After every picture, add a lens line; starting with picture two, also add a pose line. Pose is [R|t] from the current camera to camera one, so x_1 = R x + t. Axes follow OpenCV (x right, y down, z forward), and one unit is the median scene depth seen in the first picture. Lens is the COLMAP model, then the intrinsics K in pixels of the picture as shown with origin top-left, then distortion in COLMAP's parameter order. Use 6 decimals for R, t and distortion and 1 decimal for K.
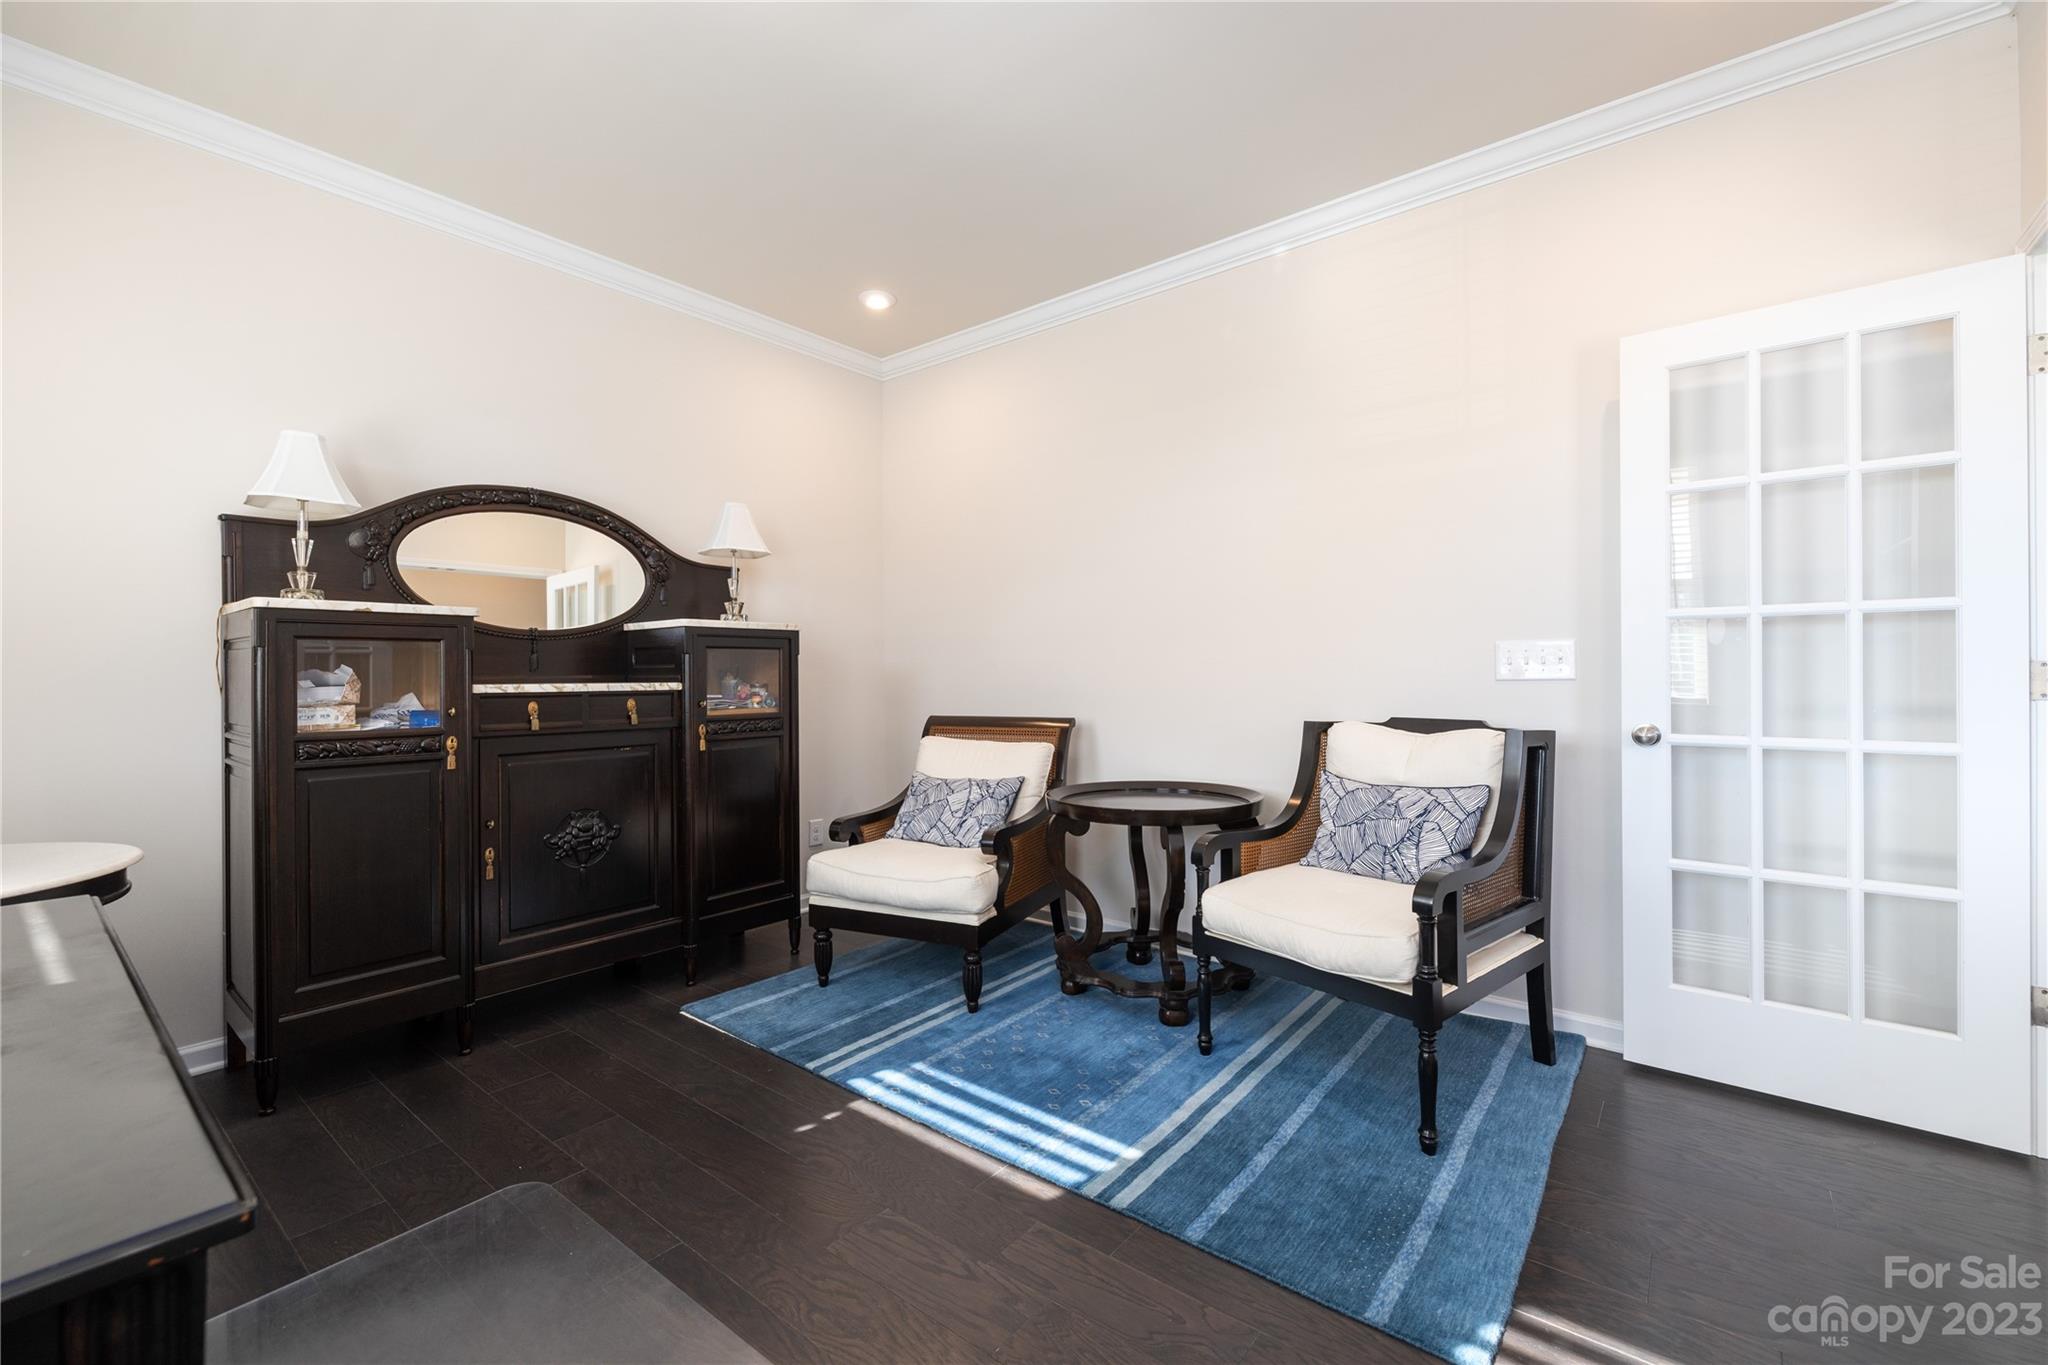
lens RADIAL K [[855.2, 0, 1021.2], [0, 855.2, 673.0], [0, 0, 1]] dist [0.000653, -0.000034]
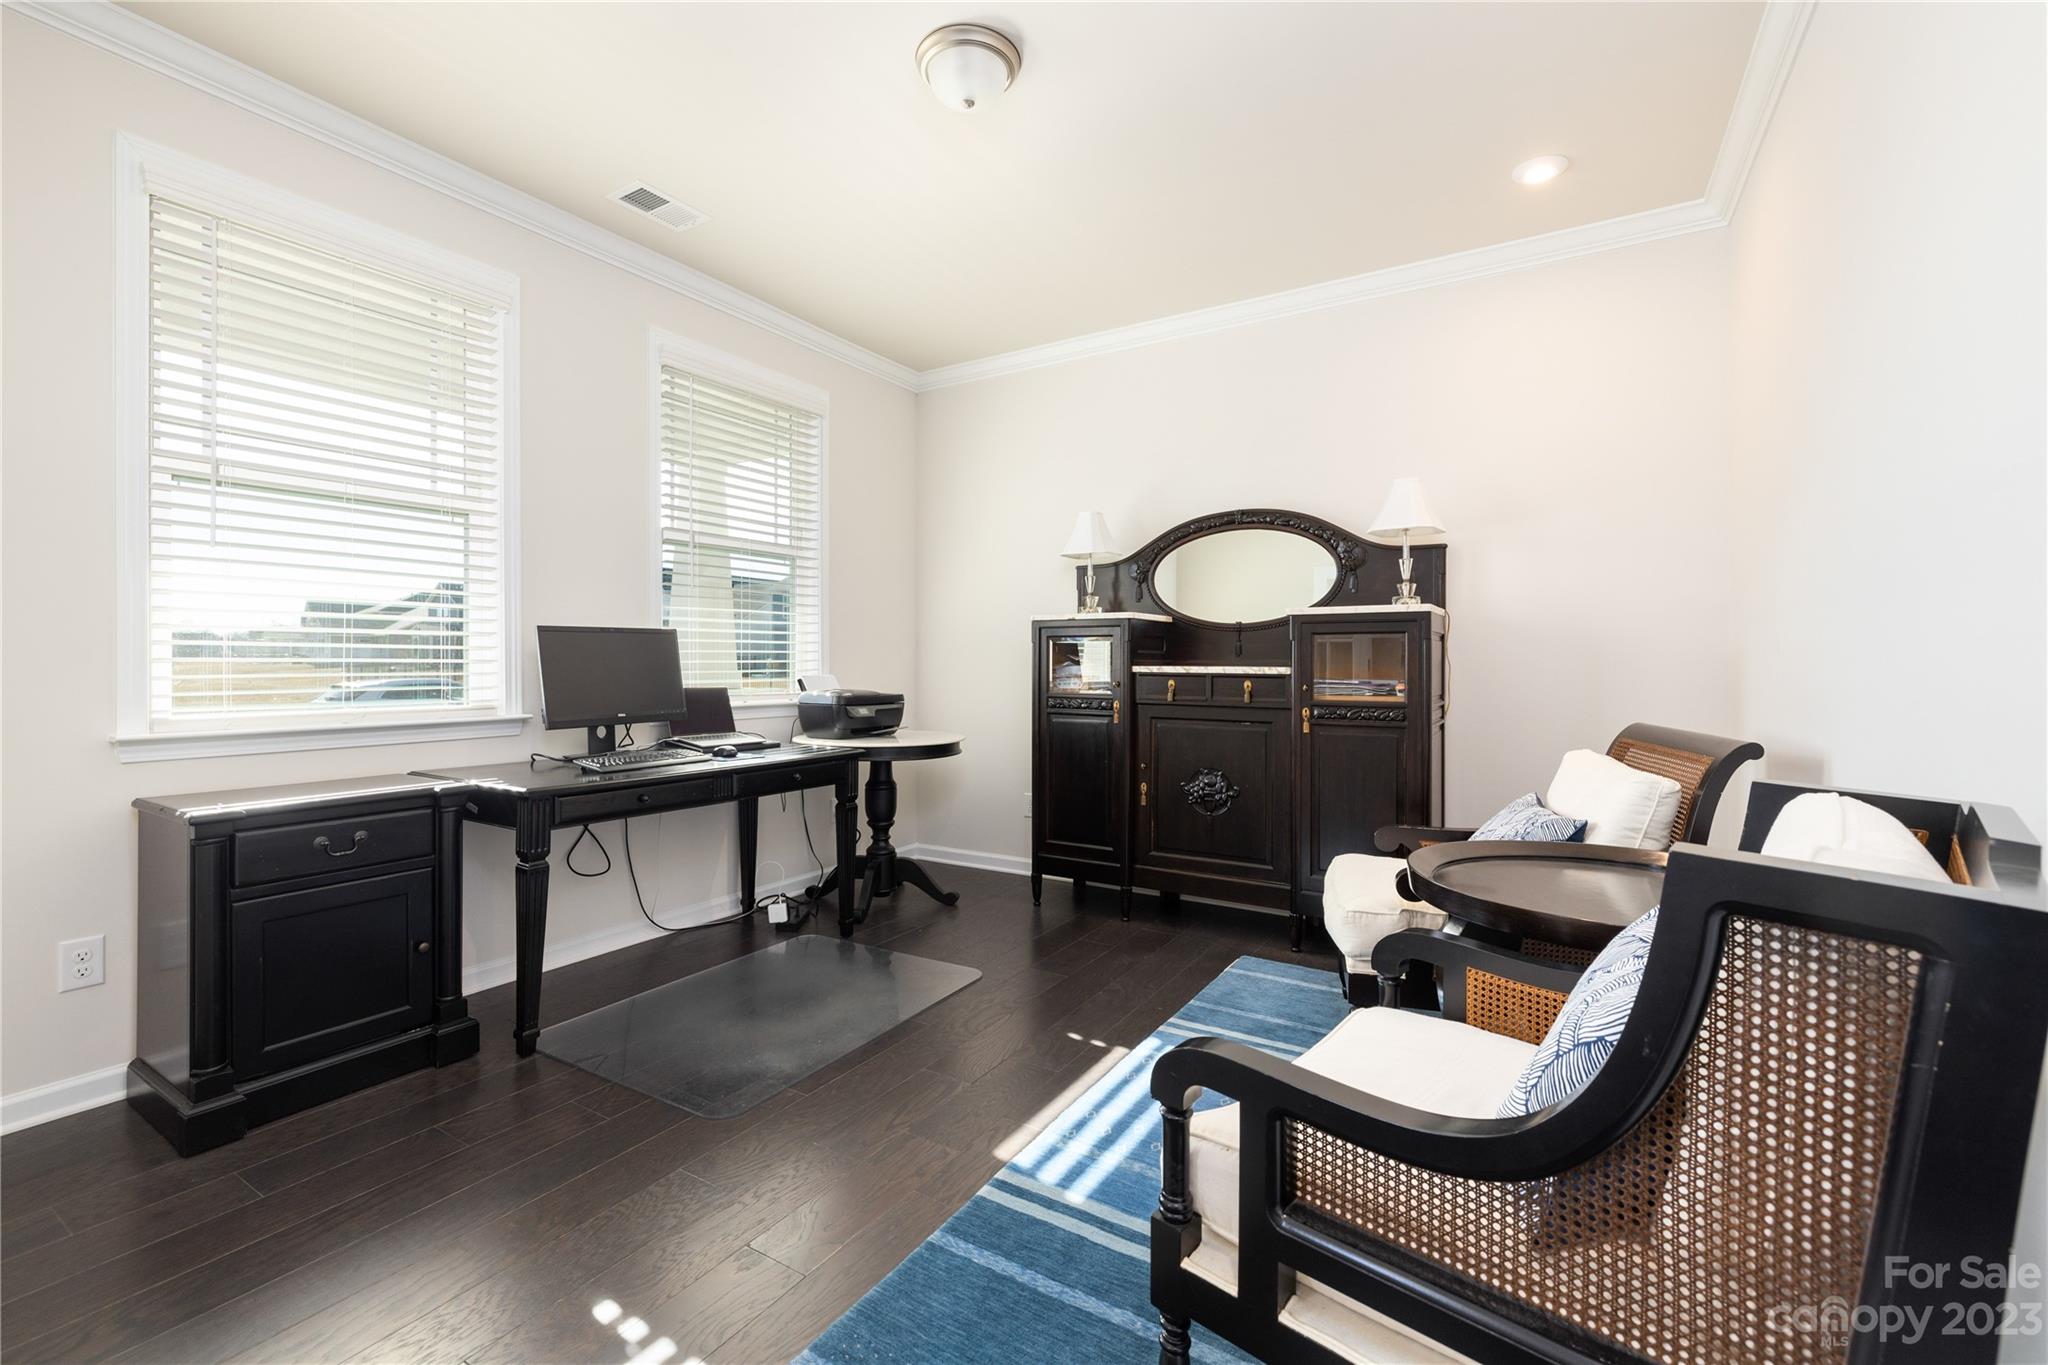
lens RADIAL K [[855.2, 0, 1021.2], [0, 855.2, 673.0], [0, 0, 1]] dist [0.000653, -0.000034]
pose [[0.127738, 0.012911, -0.991724, 0.683487], [-0.010166, 0.999880, 0.011708, 0.009938], [0.991756, 0.008586, 0.127854, 0.576749]]
